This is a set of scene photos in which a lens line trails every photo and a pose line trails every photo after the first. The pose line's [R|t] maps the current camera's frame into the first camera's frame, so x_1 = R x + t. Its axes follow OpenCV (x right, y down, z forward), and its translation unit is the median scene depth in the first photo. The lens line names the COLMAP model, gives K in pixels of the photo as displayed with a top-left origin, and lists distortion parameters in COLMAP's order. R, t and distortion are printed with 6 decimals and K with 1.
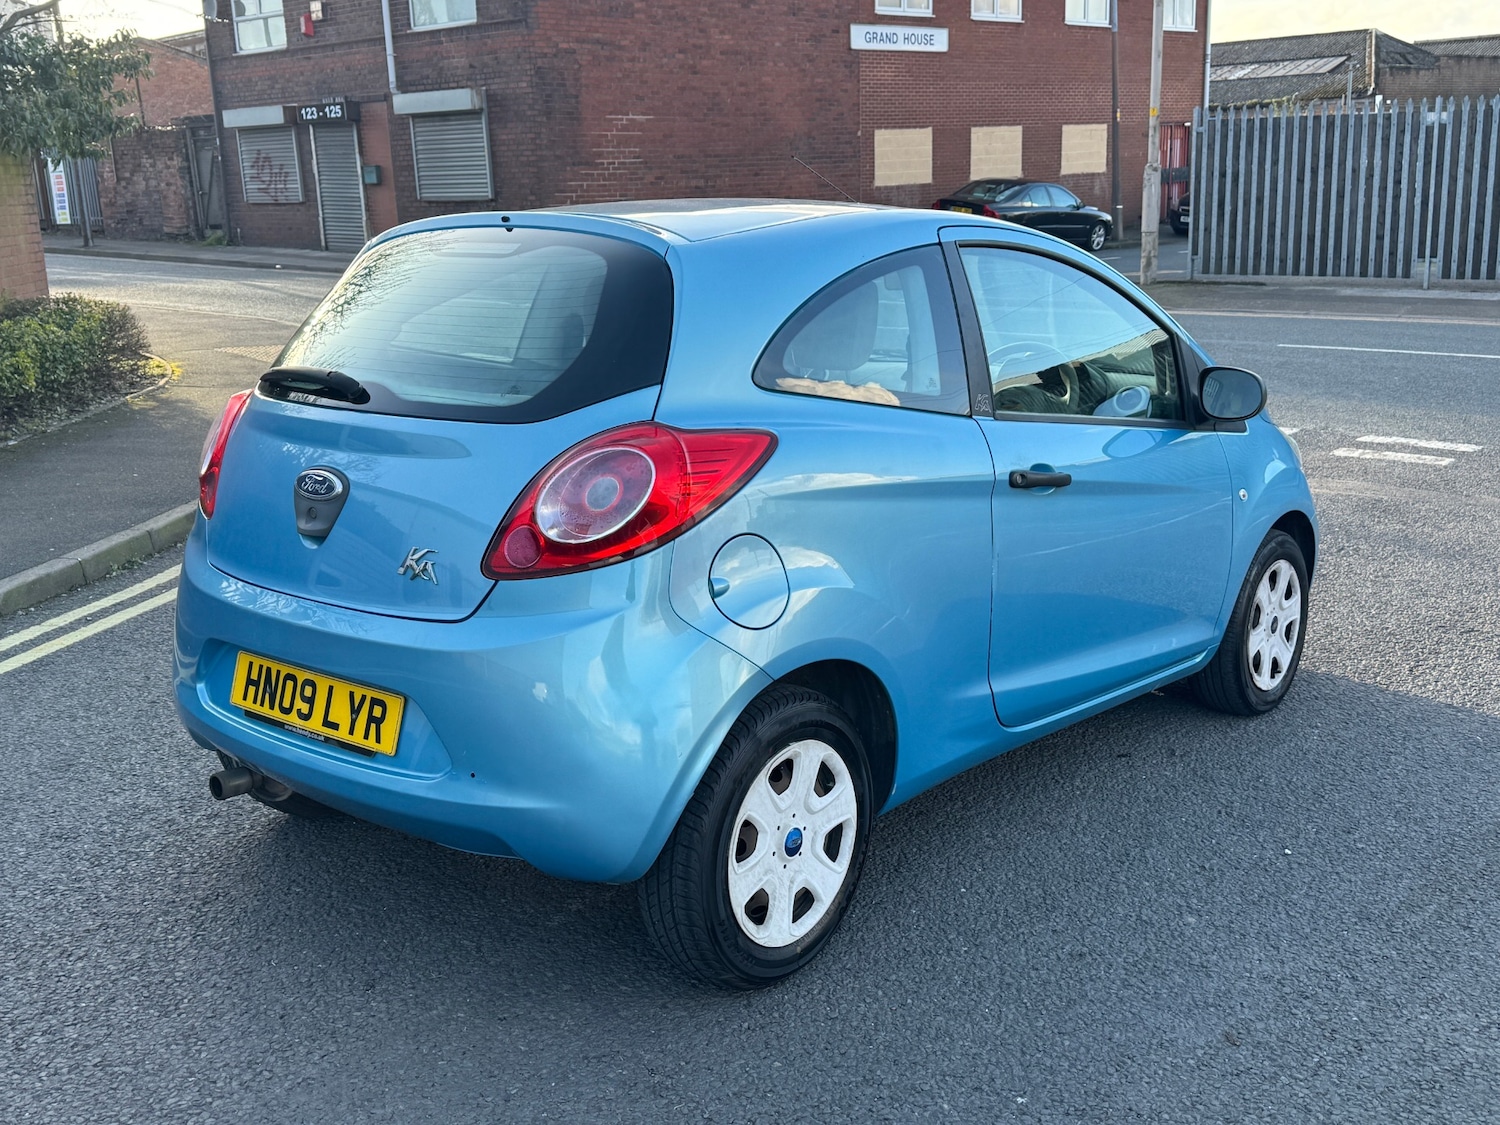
lens RADIAL K [[1533.2, 0, 755.5], [0, 1533.2, 569.2], [0, 0, 1]] dist [0.155220, -0.323049]
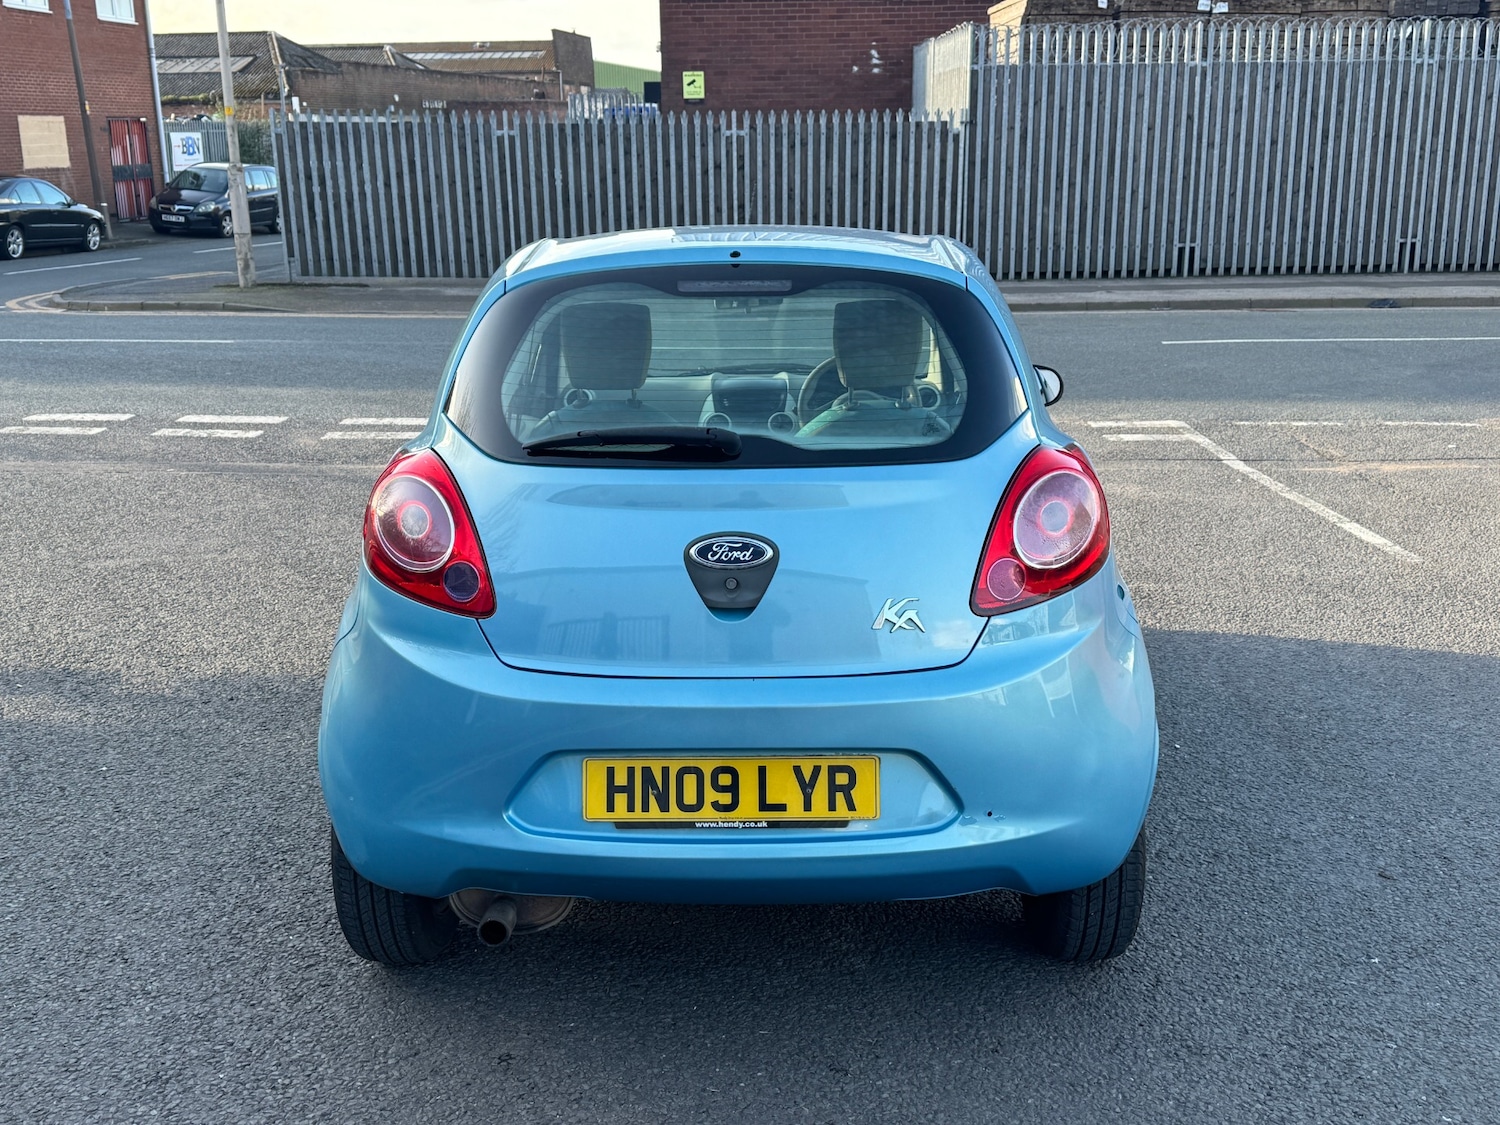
lens RADIAL K [[1533.2, 0, 755.5], [0, 1533.2, 569.2], [0, 0, 1]] dist [0.155220, -0.323049]
pose [[0.778018, -0.143046, 0.611740, -0.131509], [0.141653, 0.988601, 0.051013, -0.014126], [-0.612064, 0.046966, 0.789412, 0.043857]]
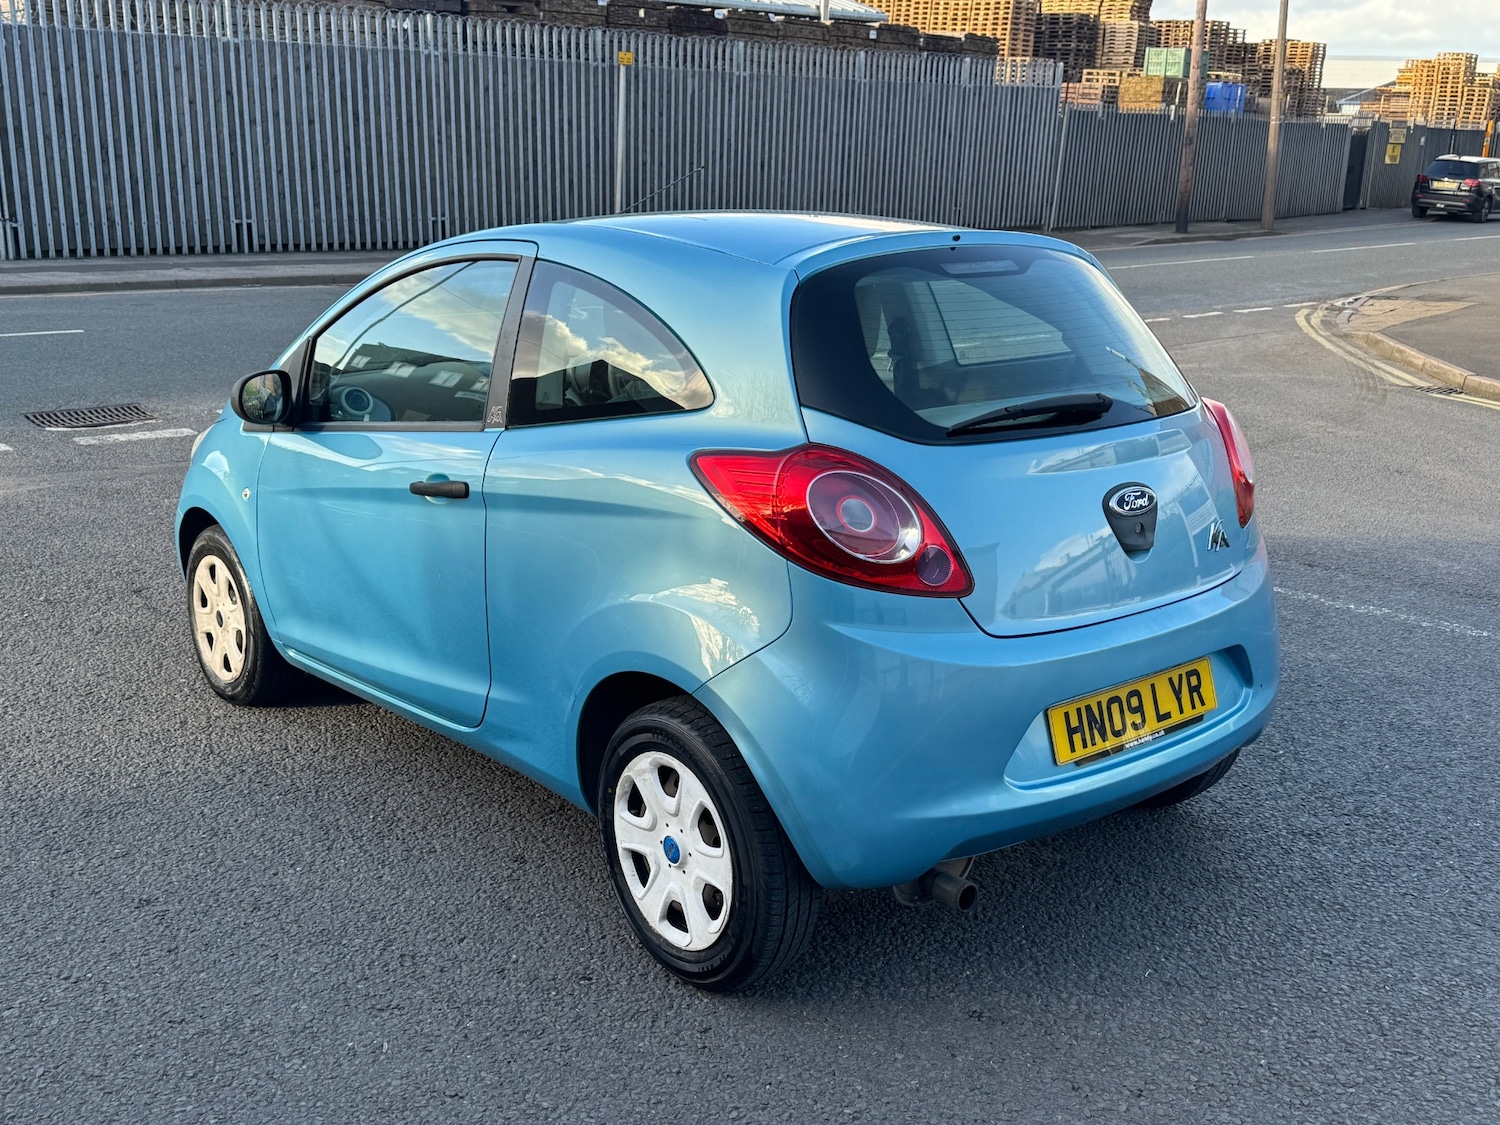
lens RADIAL K [[1500.8, 0, 750.0], [0, 1500.8, 562.5], [0, 0, 1]] dist [0.171535, -0.359759]
pose [[0.185862, -0.233447, 0.954441, -0.207429], [0.212567, 0.957916, 0.192903, -0.042038], [-0.959307, 0.167029, 0.227663, 0.162494]]
